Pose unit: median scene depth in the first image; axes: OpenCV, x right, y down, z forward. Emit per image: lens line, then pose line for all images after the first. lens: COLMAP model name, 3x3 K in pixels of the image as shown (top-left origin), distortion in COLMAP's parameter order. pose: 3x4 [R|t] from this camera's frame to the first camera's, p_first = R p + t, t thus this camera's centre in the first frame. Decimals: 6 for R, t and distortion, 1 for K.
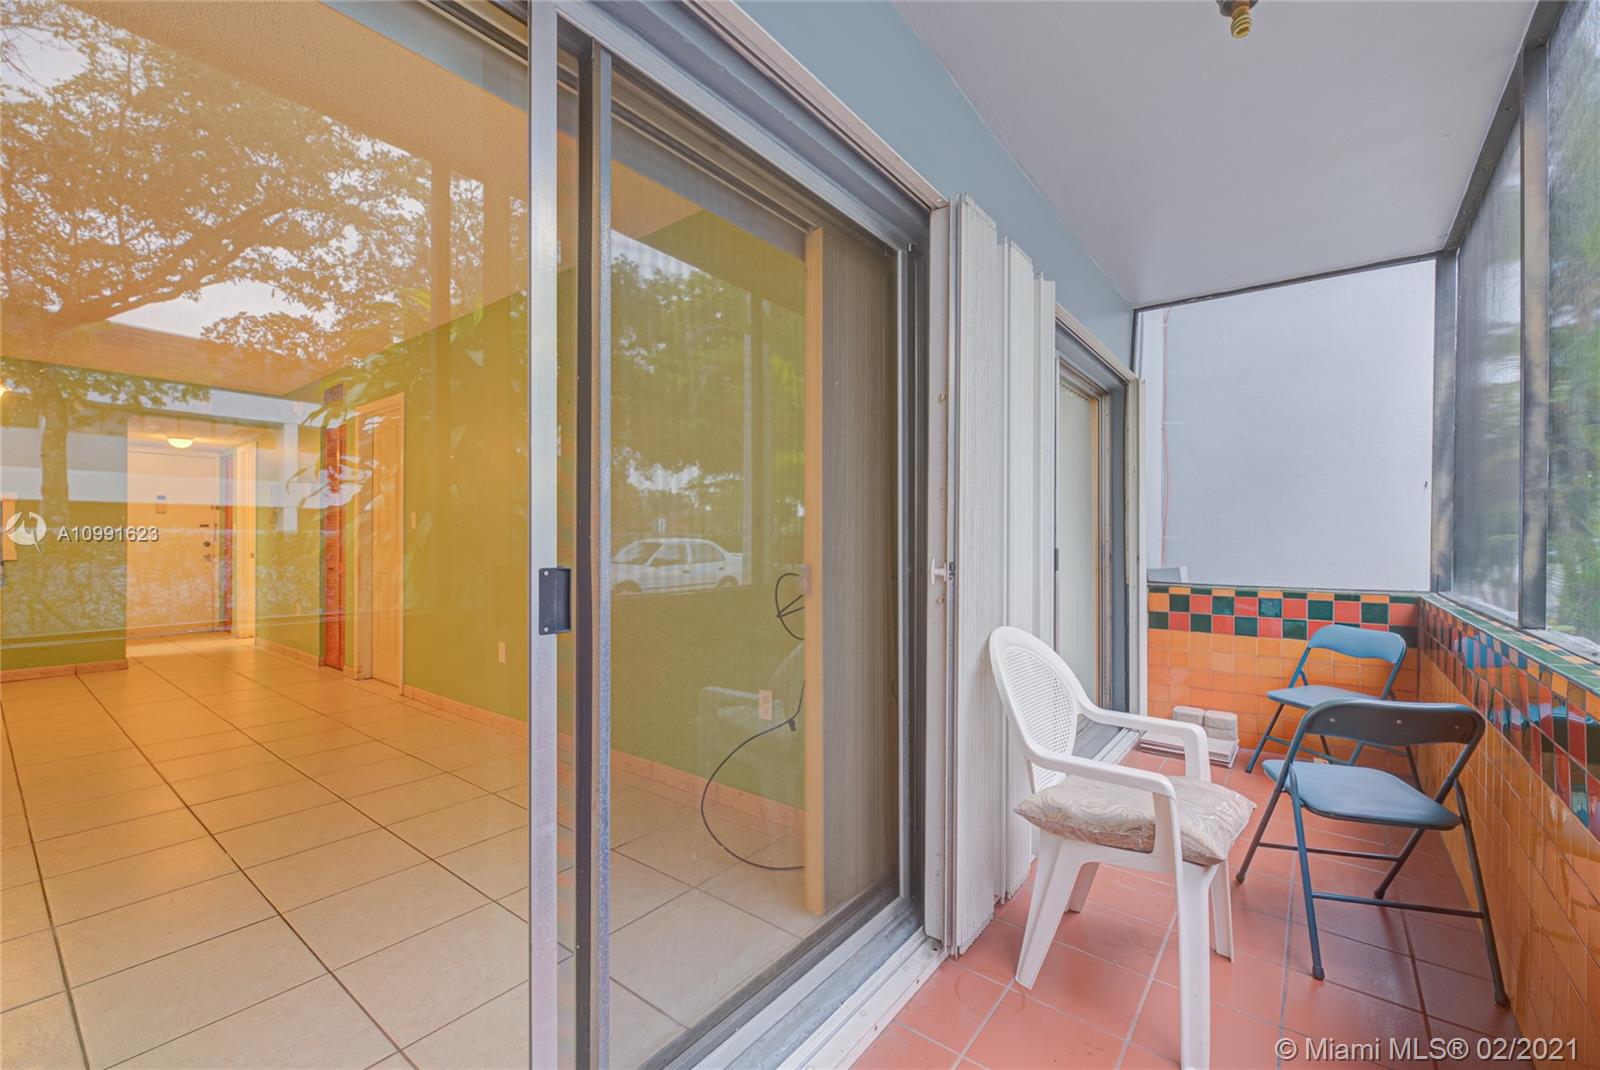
lens RADIAL K [[653.7, 0, 791.0], [0, 653.7, 535.2], [0, 0, 1]] dist [-0.001251, -0.002258]
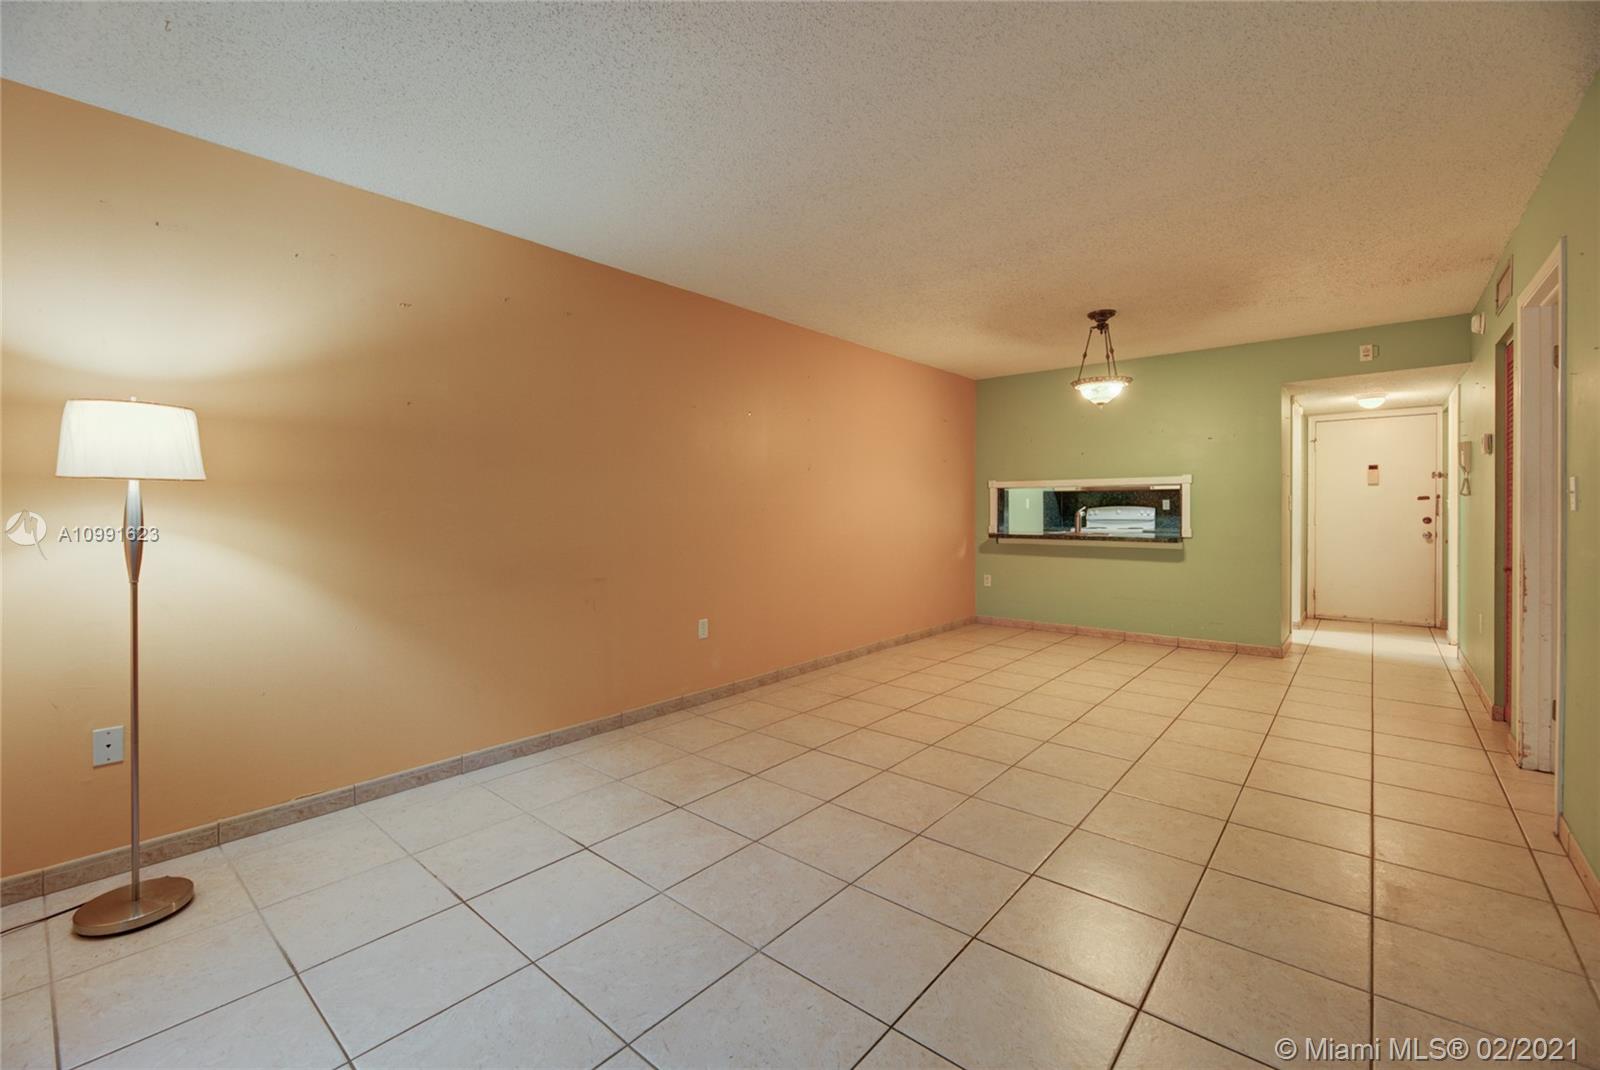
lens RADIAL K [[653.7, 0, 794.0], [0, 653.7, 512.9], [0, 0, 1]] dist [-0.001251, -0.002258]
pose [[-0.035544, 0.001966, -0.999366, -0.058165], [0.015554, 0.999878, 0.001413, -0.013735], [0.999247, -0.015494, -0.035571, 0.336661]]
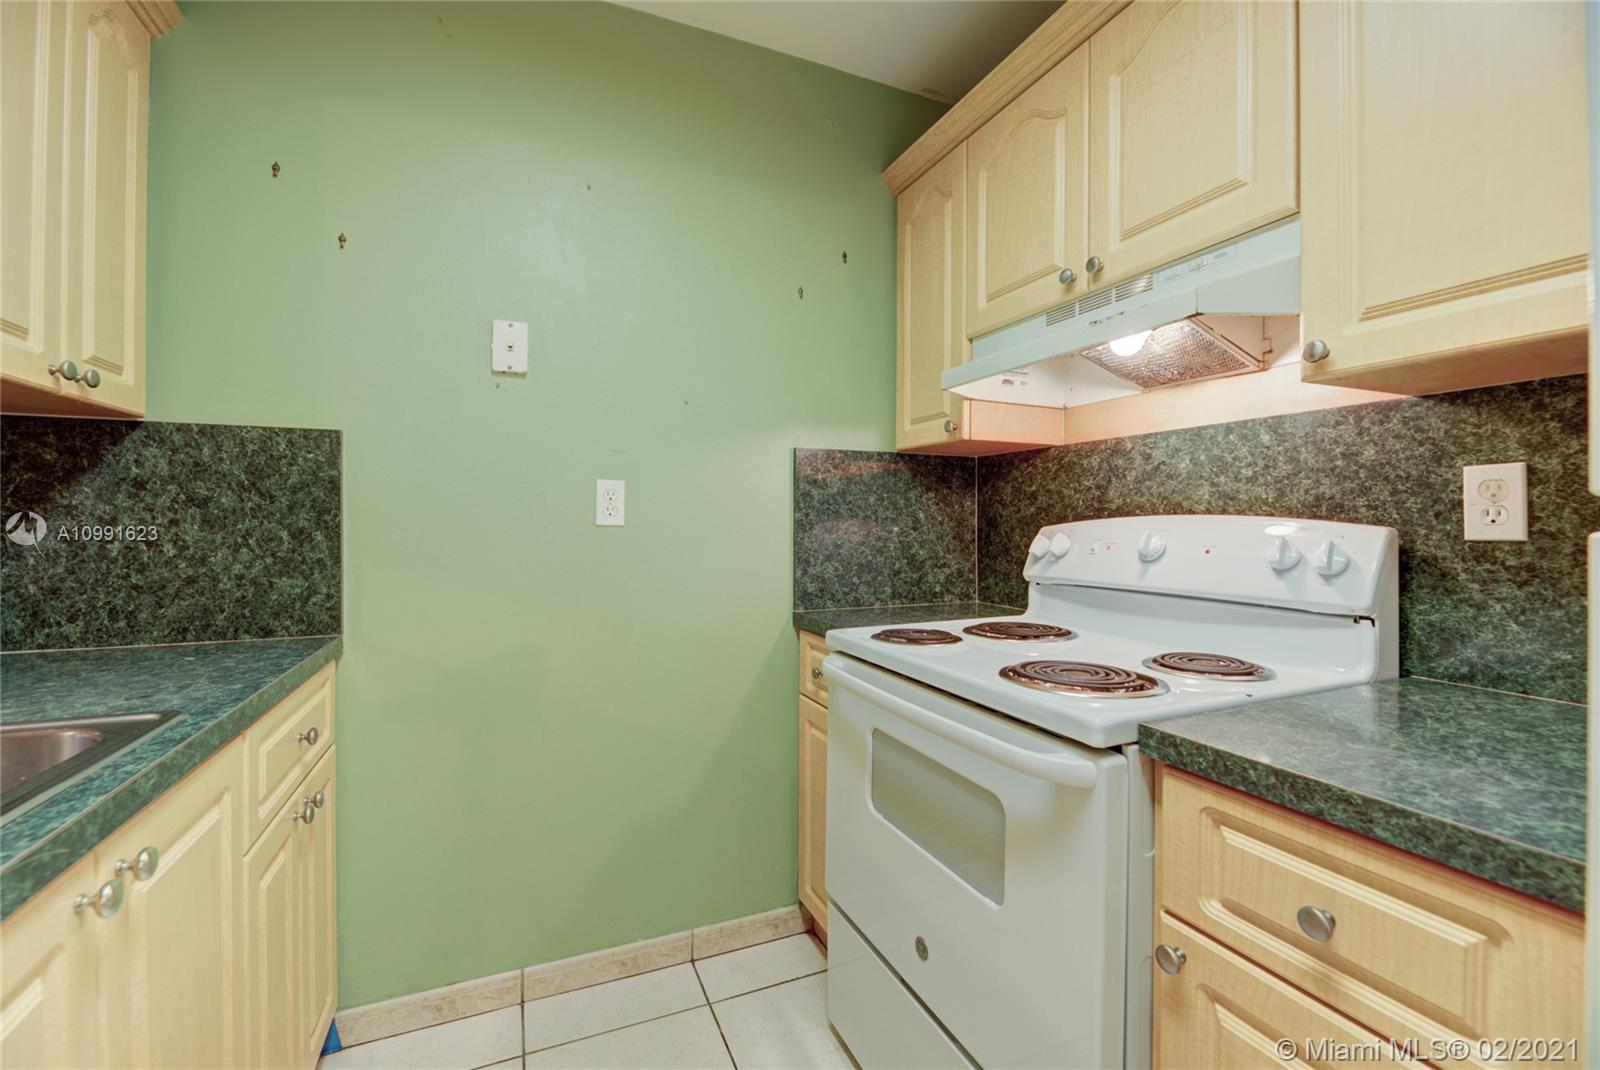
lens RADIAL K [[653.7, 0, 793.3], [0, 653.7, 513.0], [0, 0, 1]] dist [-0.001251, -0.002258]
pose [[-0.478330, -0.017715, -0.878001, -1.373807], [0.006188, 0.999704, -0.023542, -0.010353], [0.878158, -0.016694, -0.478079, 1.076446]]
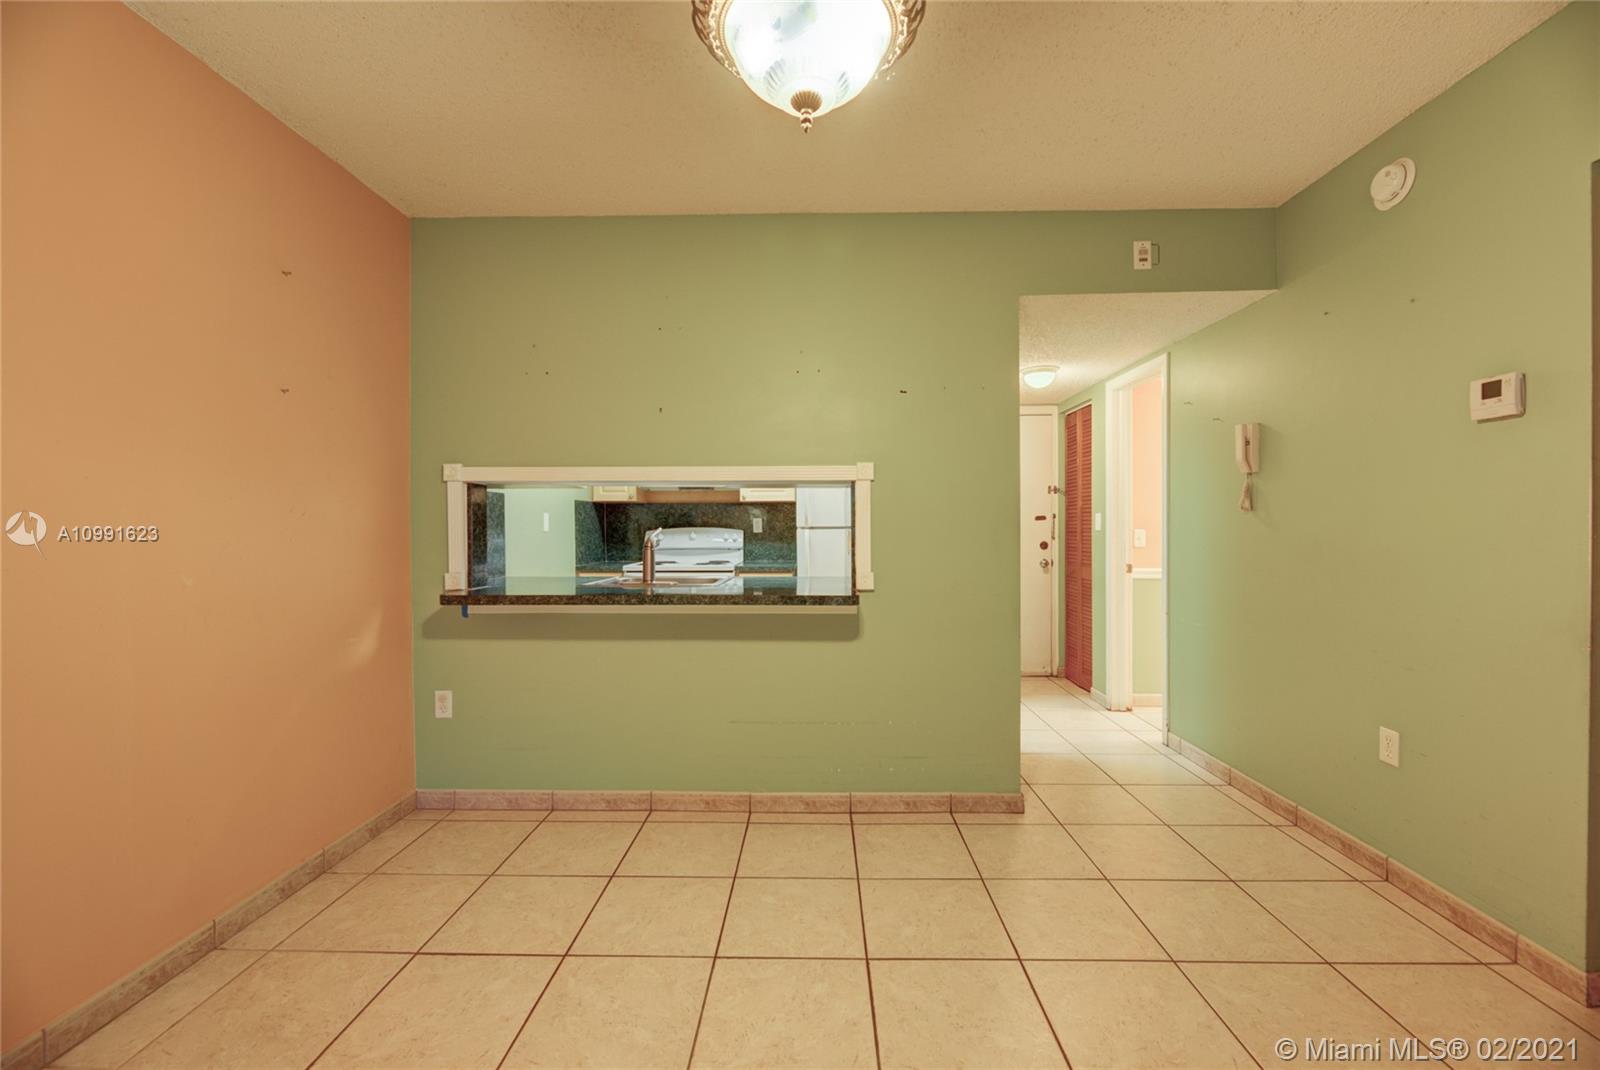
lens RADIAL K [[710.9, 0, 831.1], [0, 710.9, 546.0], [0, 0, 1]] dist [0.002394, -0.000174]
pose [[0.624171, 0.013057, -0.781178, -0.685916], [0.014941, 0.999478, 0.028644, -0.014597], [0.781145, -0.029550, 0.623650, 0.551101]]
